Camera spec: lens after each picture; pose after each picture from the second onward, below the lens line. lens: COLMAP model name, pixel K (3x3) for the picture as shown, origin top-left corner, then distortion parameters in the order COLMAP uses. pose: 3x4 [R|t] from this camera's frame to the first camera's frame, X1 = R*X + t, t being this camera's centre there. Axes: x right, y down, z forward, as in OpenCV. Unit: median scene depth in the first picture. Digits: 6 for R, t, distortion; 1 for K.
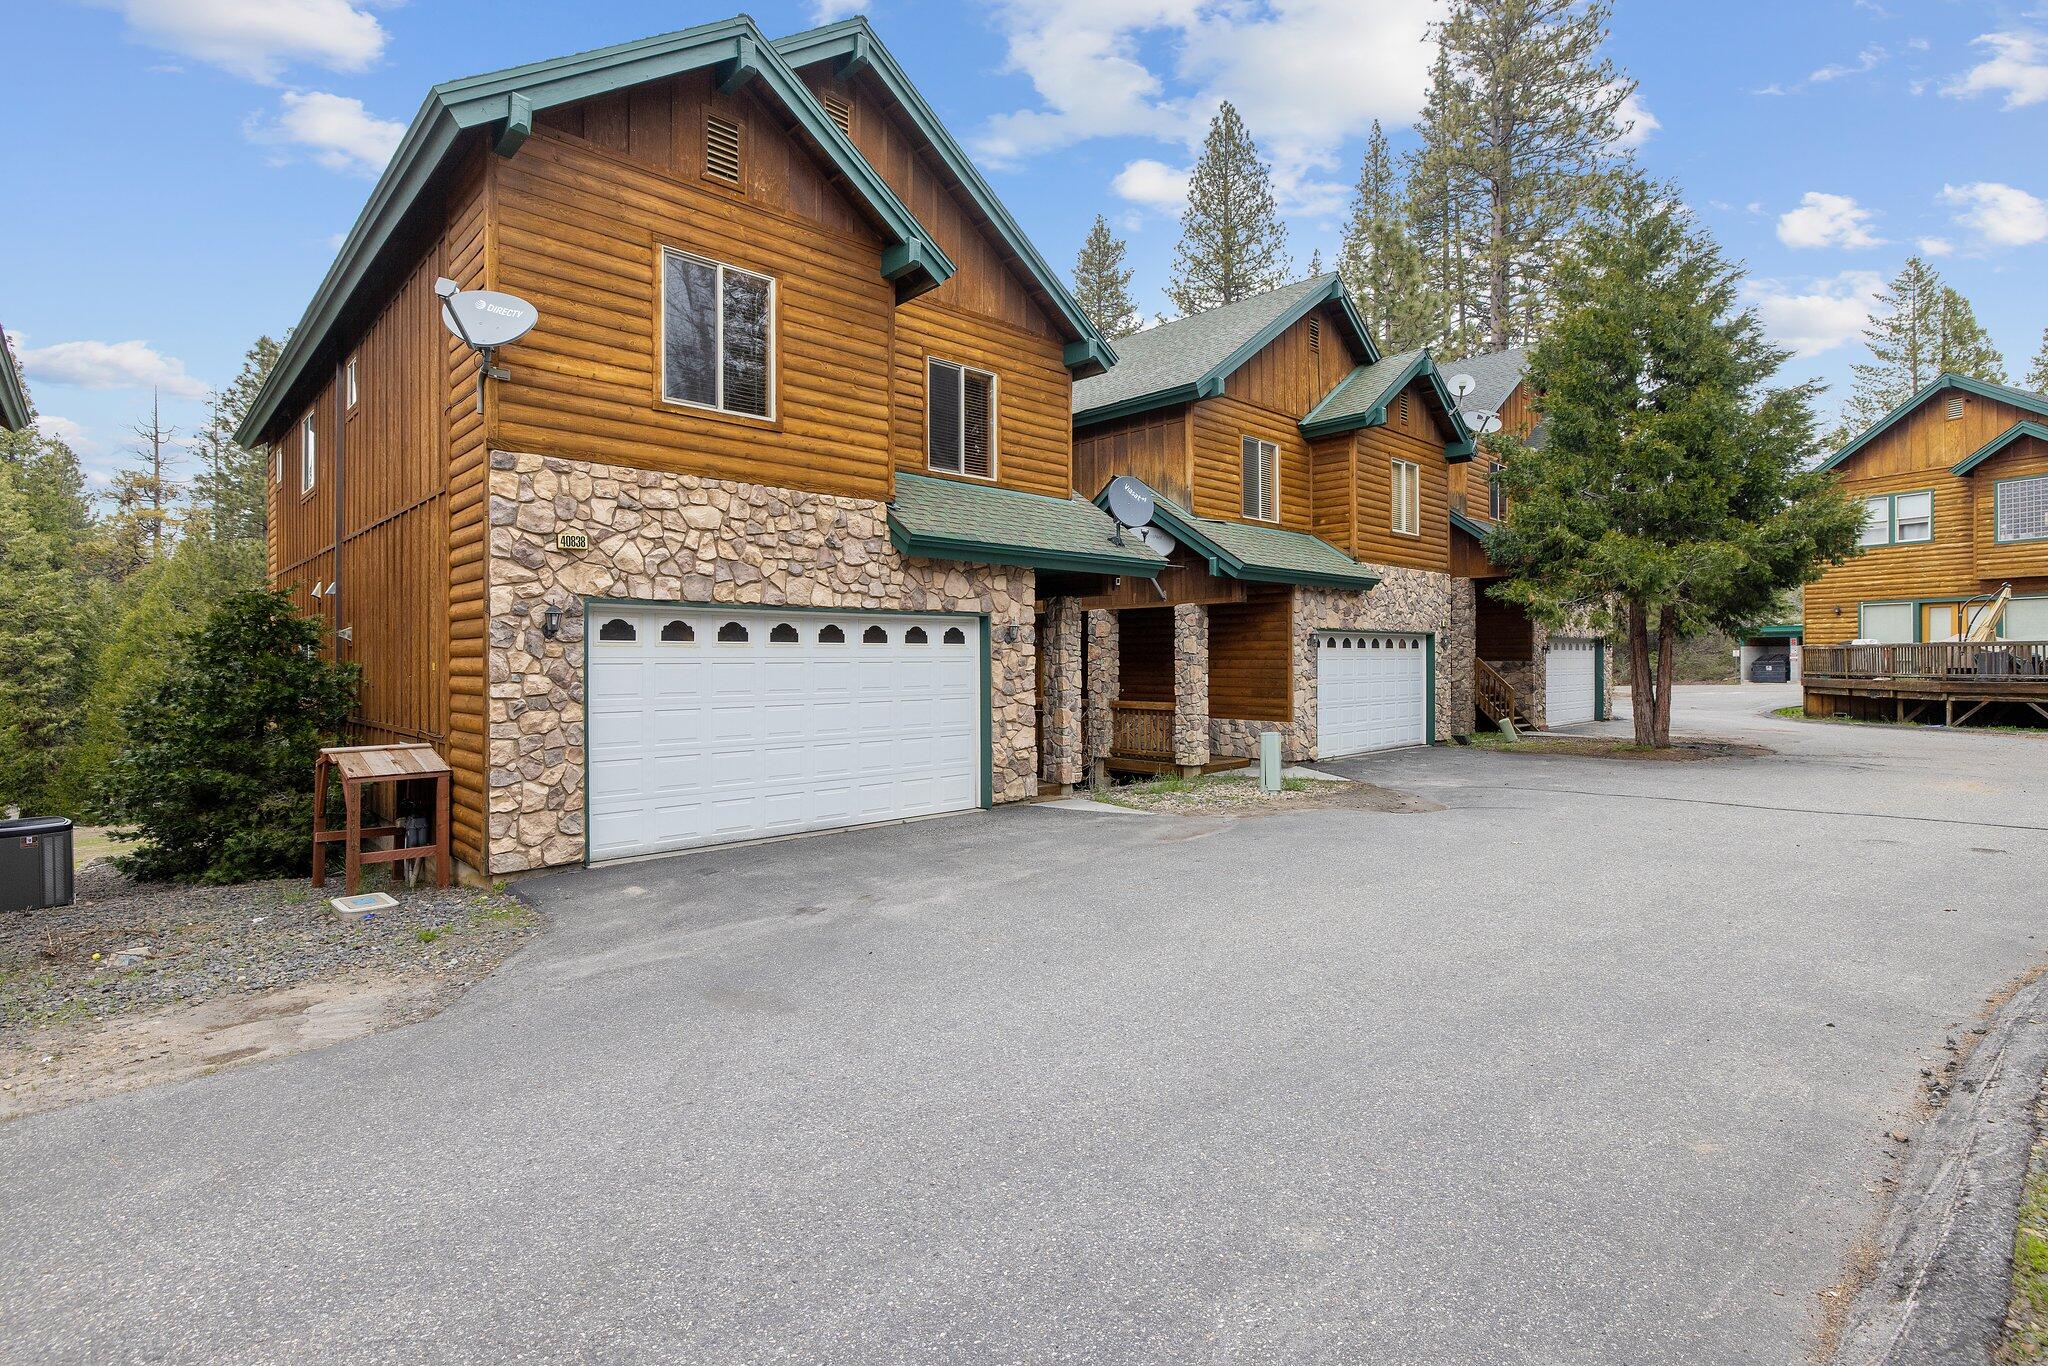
lens RADIAL K [[985.9, 0, 1025.9], [0, 985.9, 673.5], [0, 0, 1]] dist [-0.002910, 0.000248]
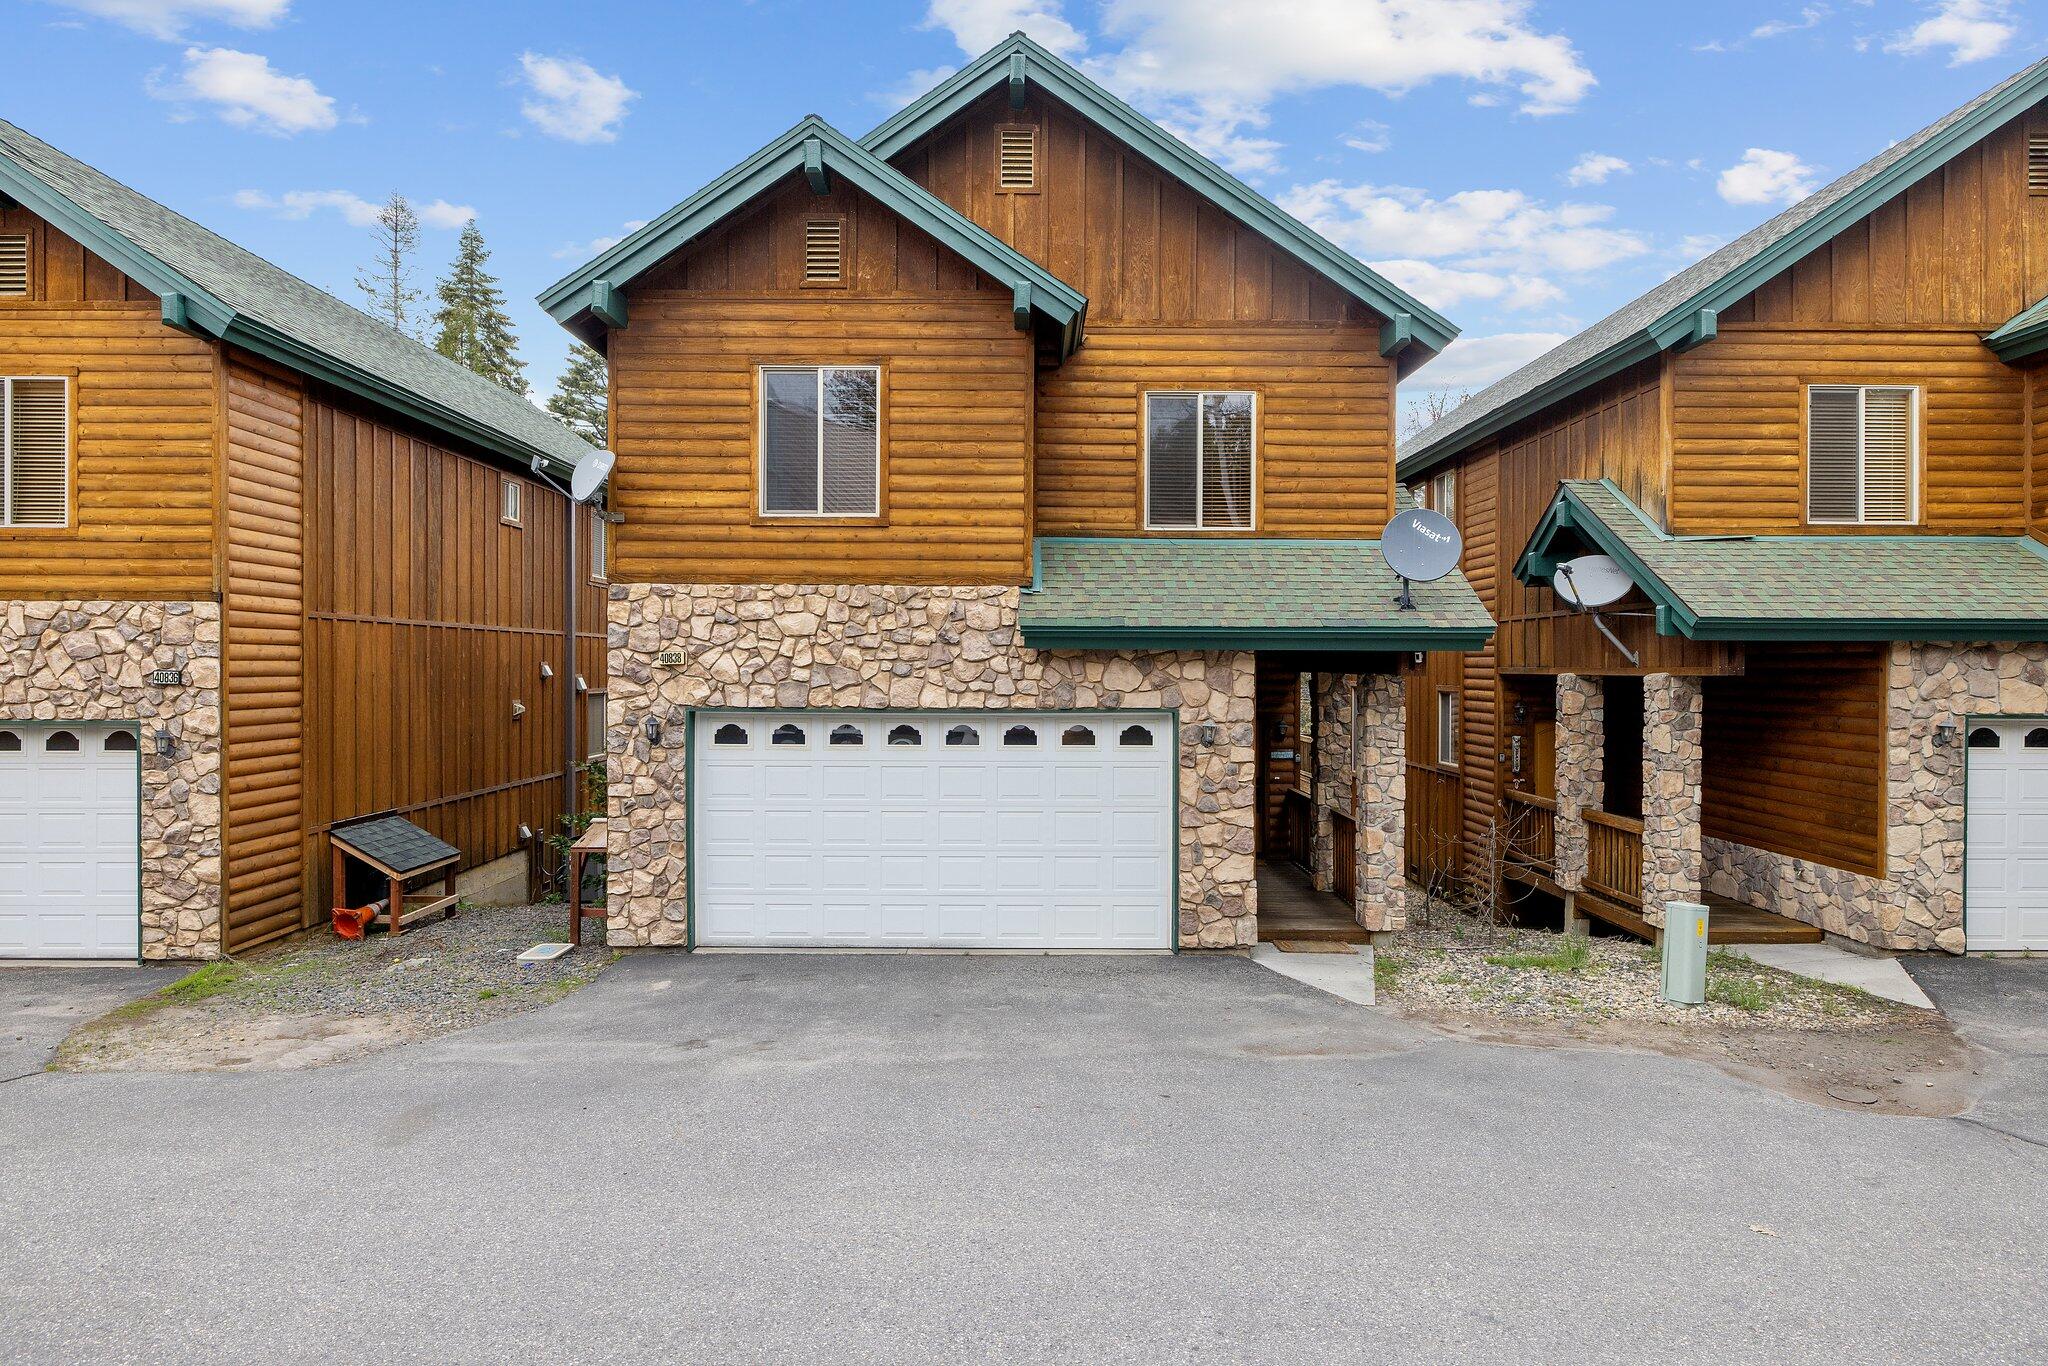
lens RADIAL K [[1130.6, 0, 1023.5], [0, 1130.6, 686.7], [0, 0, 1]] dist [-0.002950, -0.000250]
pose [[0.719072, 0.020601, -0.694630, 0.594192], [-0.014920, 0.999788, 0.014207, -0.105298], [0.694775, 0.000148, 0.719227, 0.301051]]
